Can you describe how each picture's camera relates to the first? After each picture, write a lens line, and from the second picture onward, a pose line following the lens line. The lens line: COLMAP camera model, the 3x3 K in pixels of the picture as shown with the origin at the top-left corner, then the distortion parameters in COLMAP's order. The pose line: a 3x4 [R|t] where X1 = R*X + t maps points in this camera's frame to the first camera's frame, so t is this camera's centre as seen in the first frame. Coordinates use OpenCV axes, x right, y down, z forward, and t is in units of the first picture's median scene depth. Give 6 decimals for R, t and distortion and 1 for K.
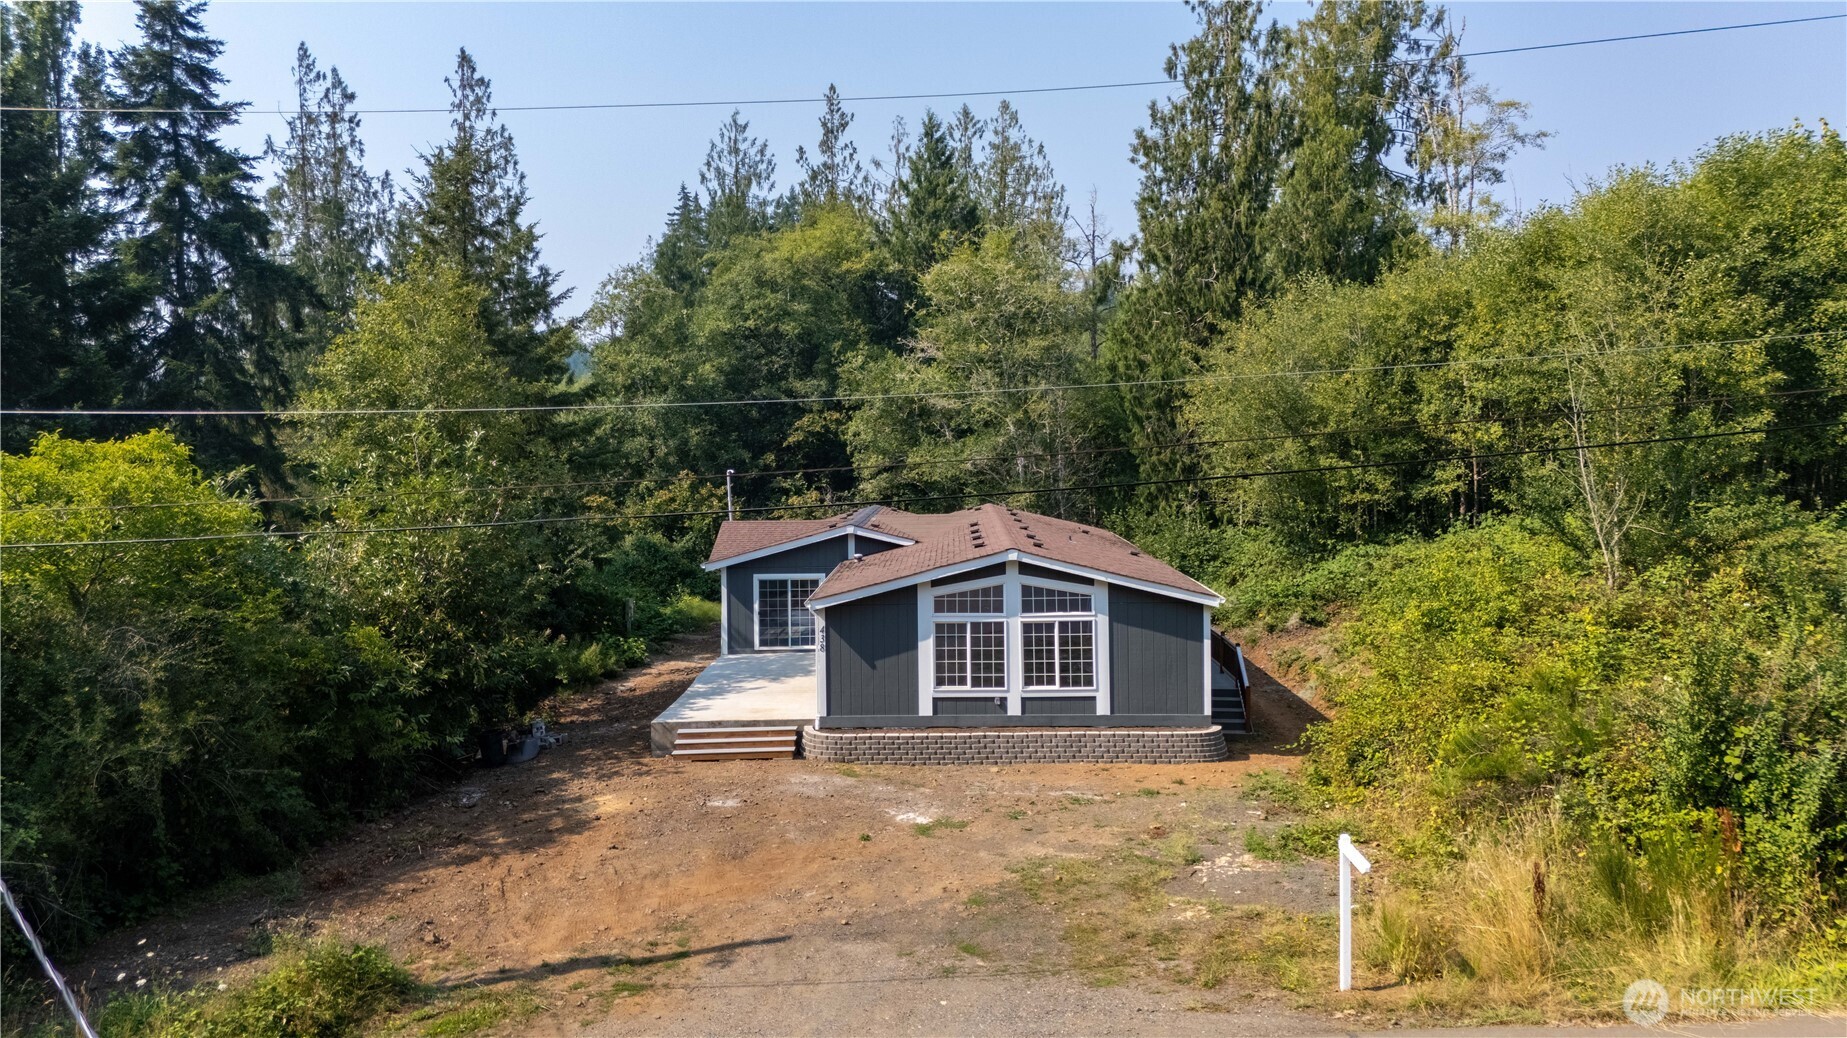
lens RADIAL K [[1366.0, 0, 923.5], [0, 1366.0, 519.0], [0, 0, 1]] dist [0.070481, -0.070292]
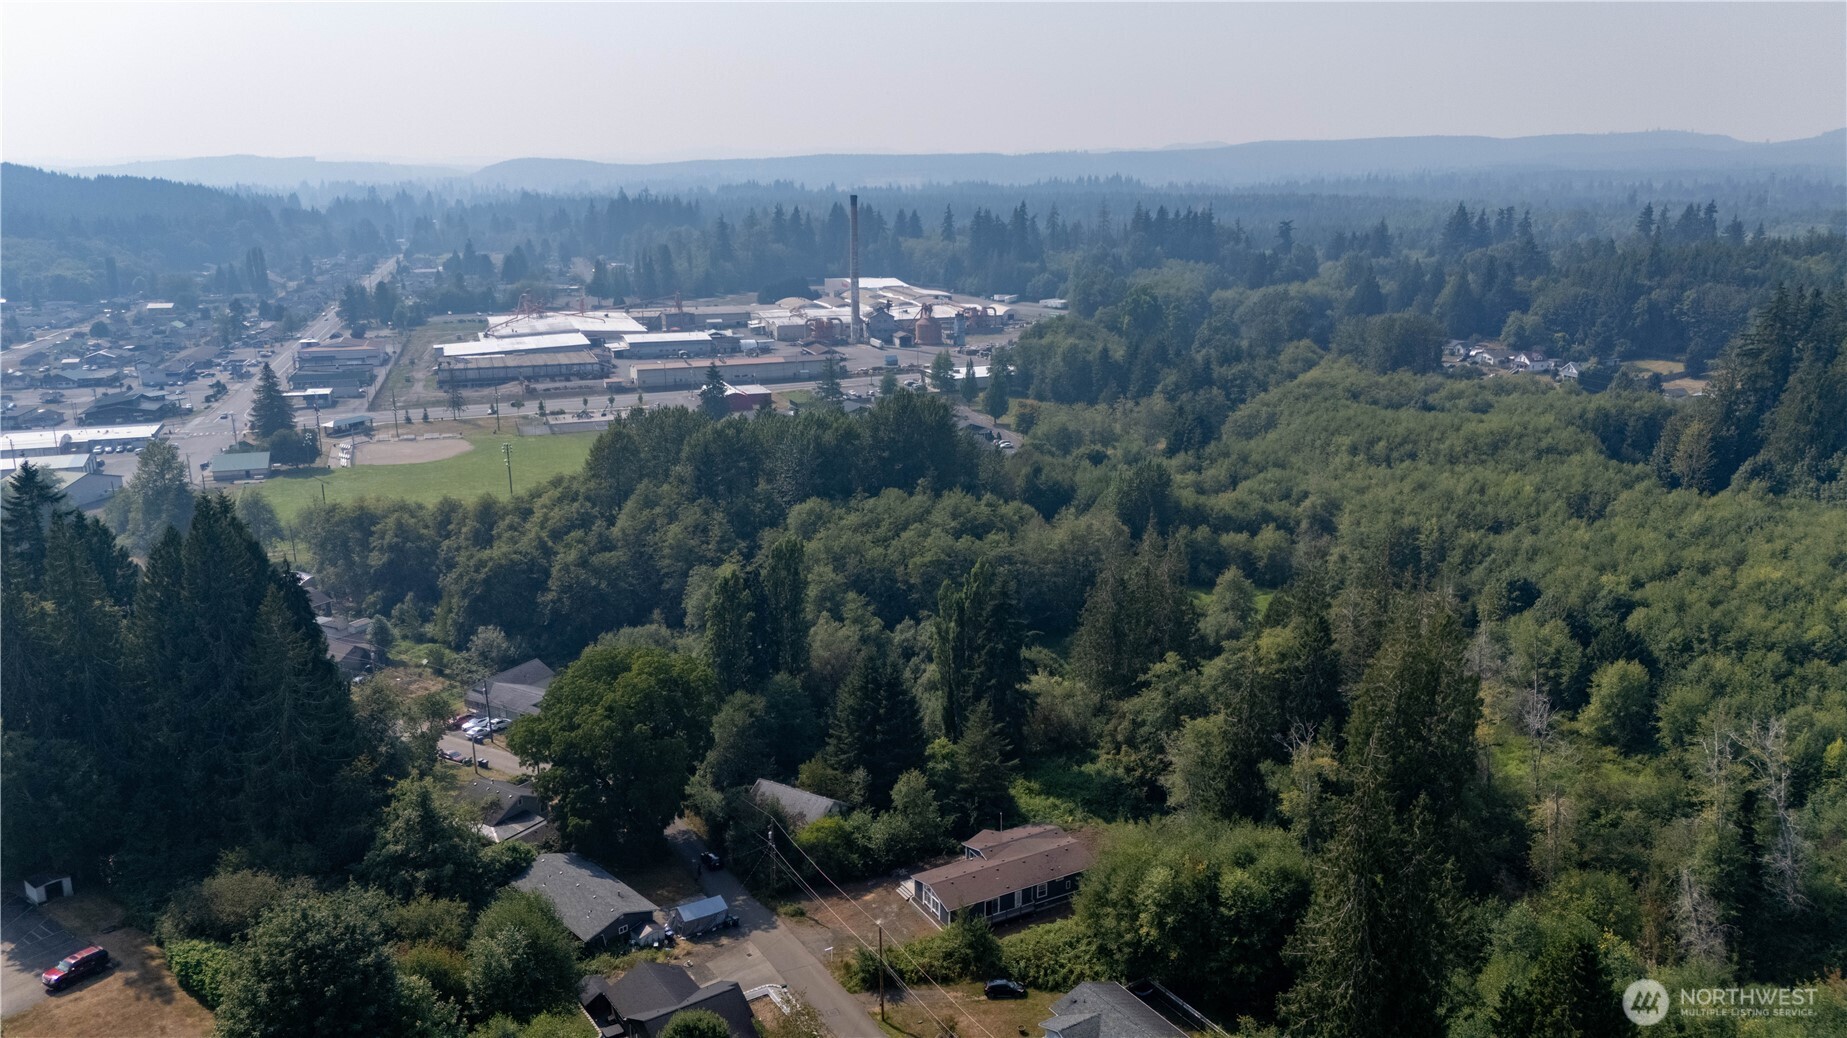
lens RADIAL K [[1361.3, 0, 927.1], [0, 1361.3, 512.3], [0, 0, 1]] dist [0.066019, -0.060502]
pose [[0.496900, 0.226346, -0.837769, 3.455563], [-0.046086, 0.970907, 0.234982, -2.171709], [0.866583, -0.078153, 0.492875, -1.270757]]
